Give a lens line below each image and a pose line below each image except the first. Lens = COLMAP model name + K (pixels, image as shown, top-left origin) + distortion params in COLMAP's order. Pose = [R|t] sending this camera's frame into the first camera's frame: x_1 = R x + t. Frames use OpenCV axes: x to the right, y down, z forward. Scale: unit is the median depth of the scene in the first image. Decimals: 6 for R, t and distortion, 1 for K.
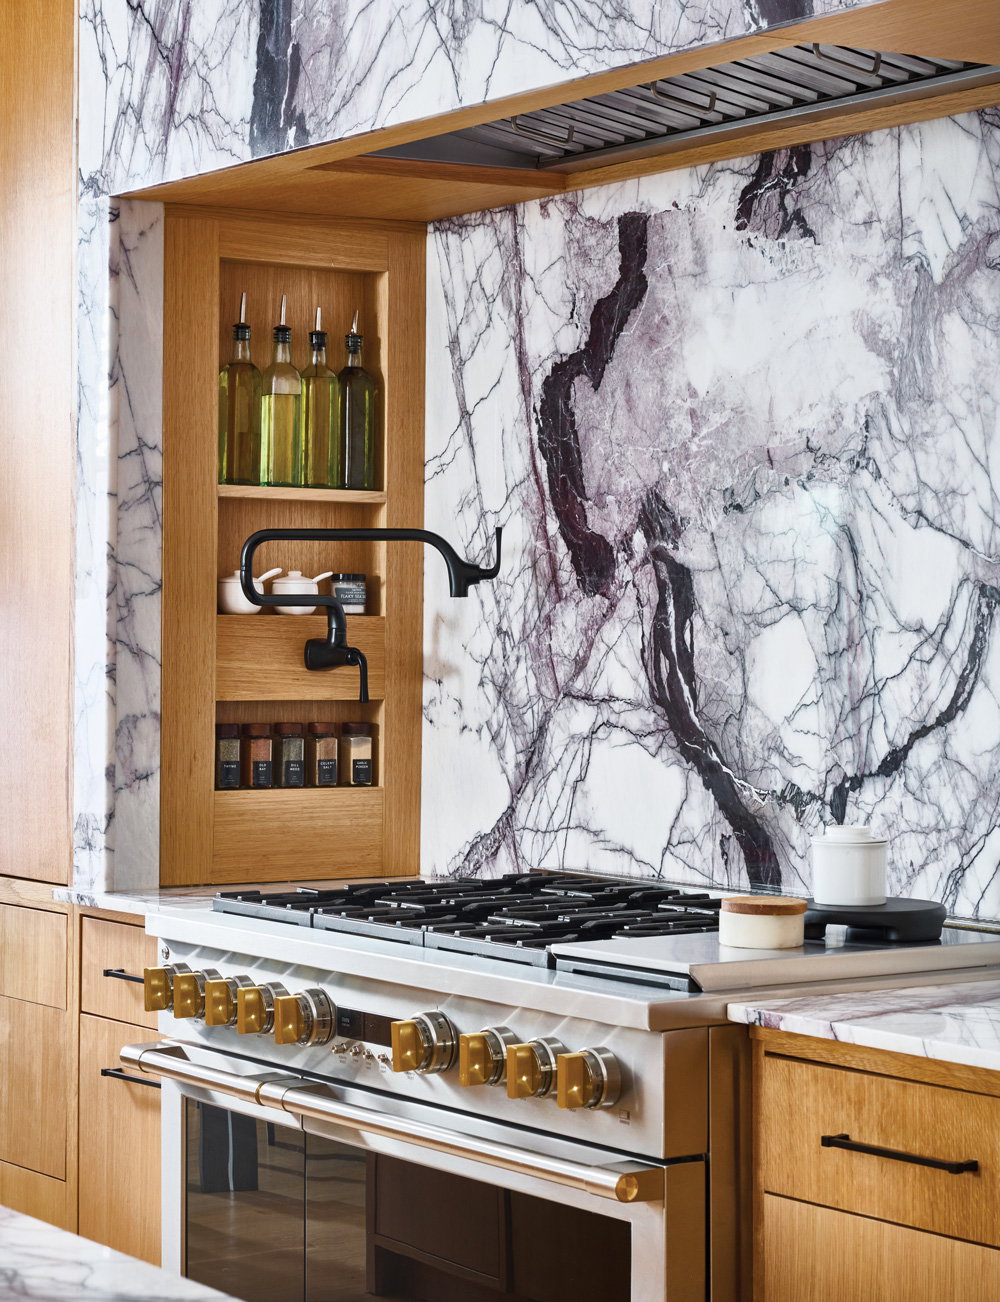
lens RADIAL K [[2953.6, 0, 499.9], [0, 2953.6, 648.5], [0, 0, 1]] dist [-0.024762, 0.000000]
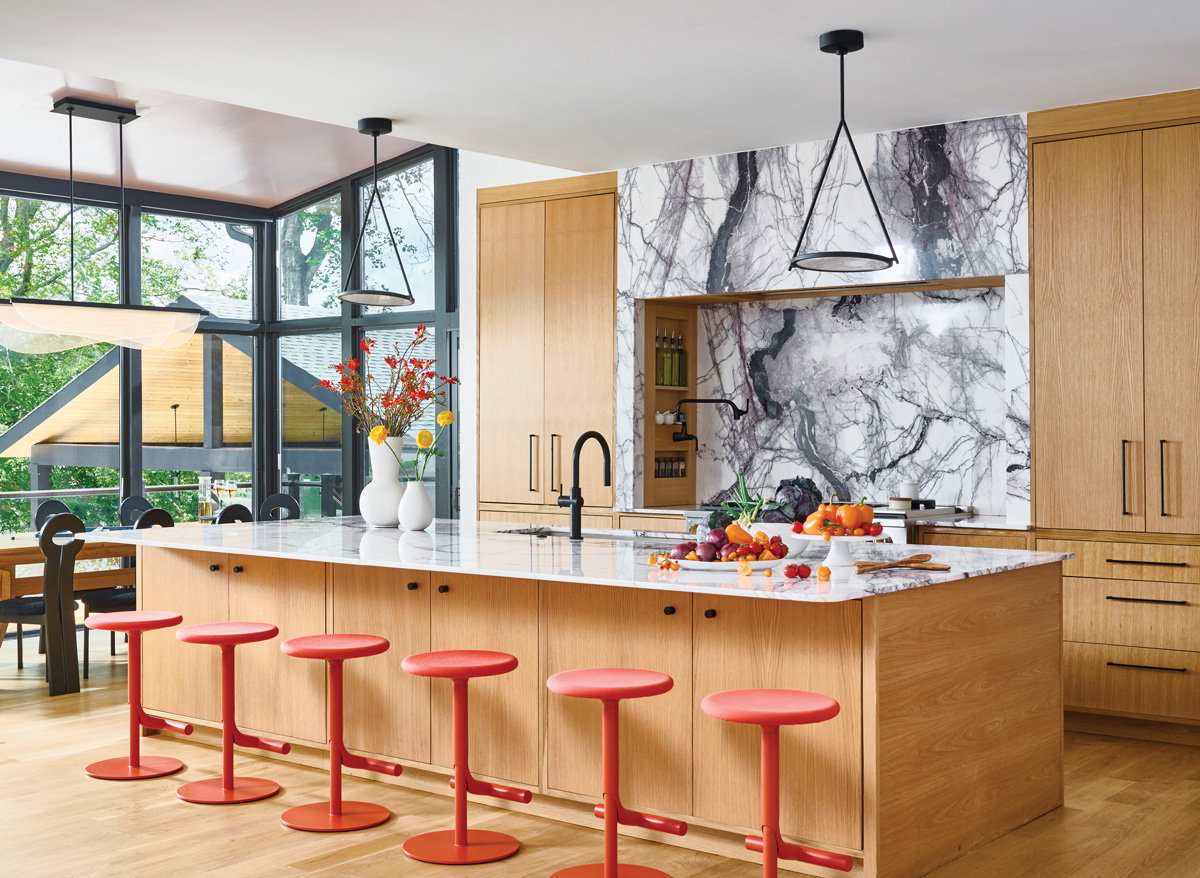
lens RADIAL K [[1468.1, 0, 579.7], [0, 1468.1, 420.0], [0, 0, 1]] dist [0.009128, 0.000000]
pose [[0.954608, -0.000140, 0.297865, -0.731077], [0.004141, 0.999909, -0.012804, 0.004361], [-0.297836, 0.013456, 0.954522, -0.594549]]
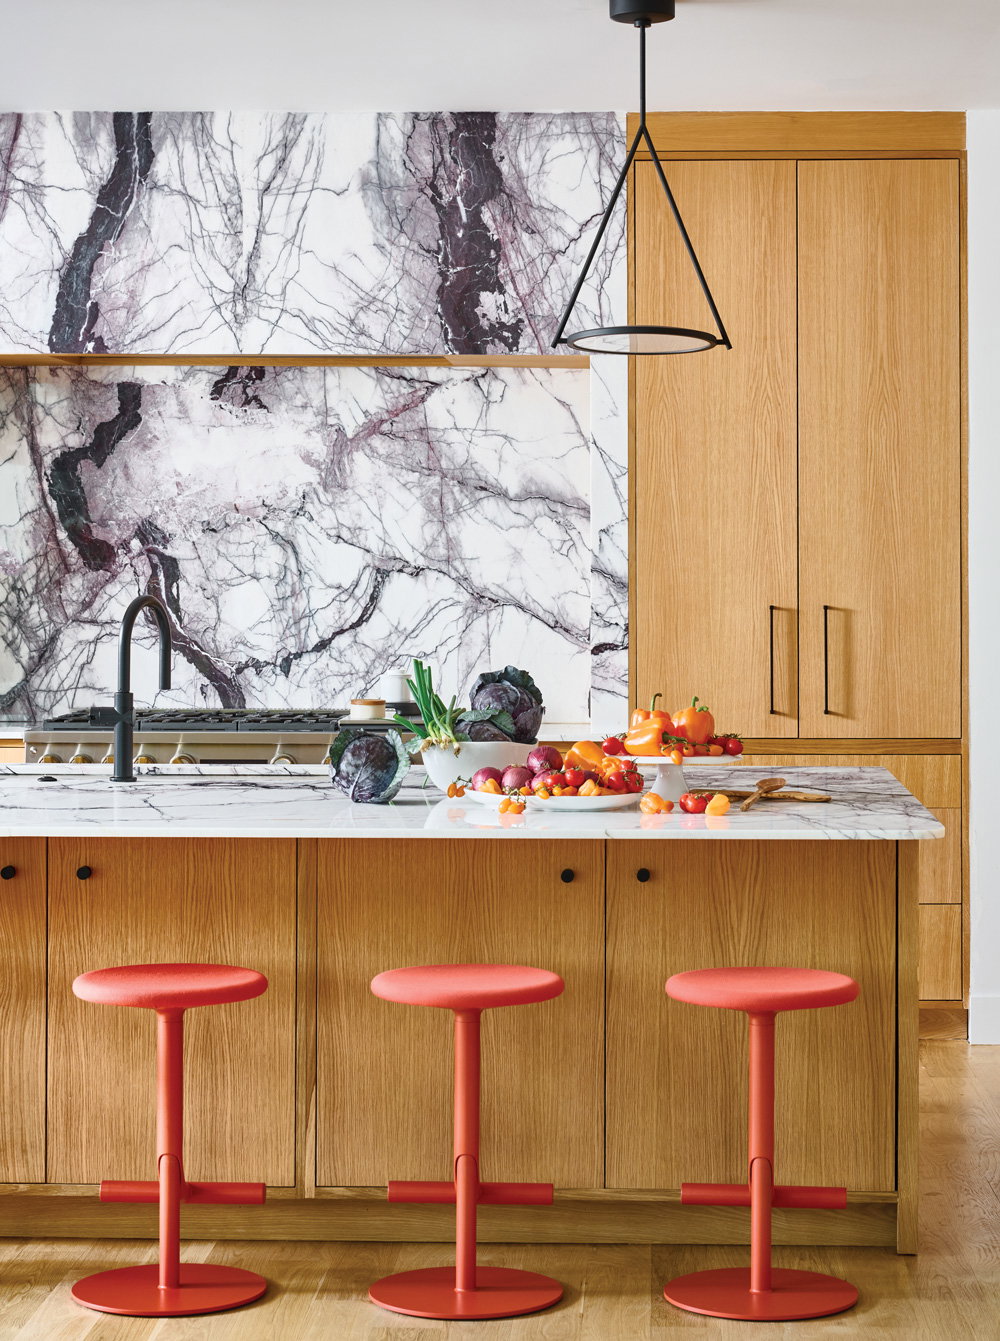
lens RADIAL K [[2791.9, 0, 514.4], [0, 2791.9, 581.2], [0, 0, 1]] dist [-0.003103, 0.000000]
pose [[0.589469, -0.003266, 0.807784, -1.402114], [0.005809, 0.999983, -0.000195, -0.009137], [-0.807770, 0.004807, 0.589478, -0.359389]]
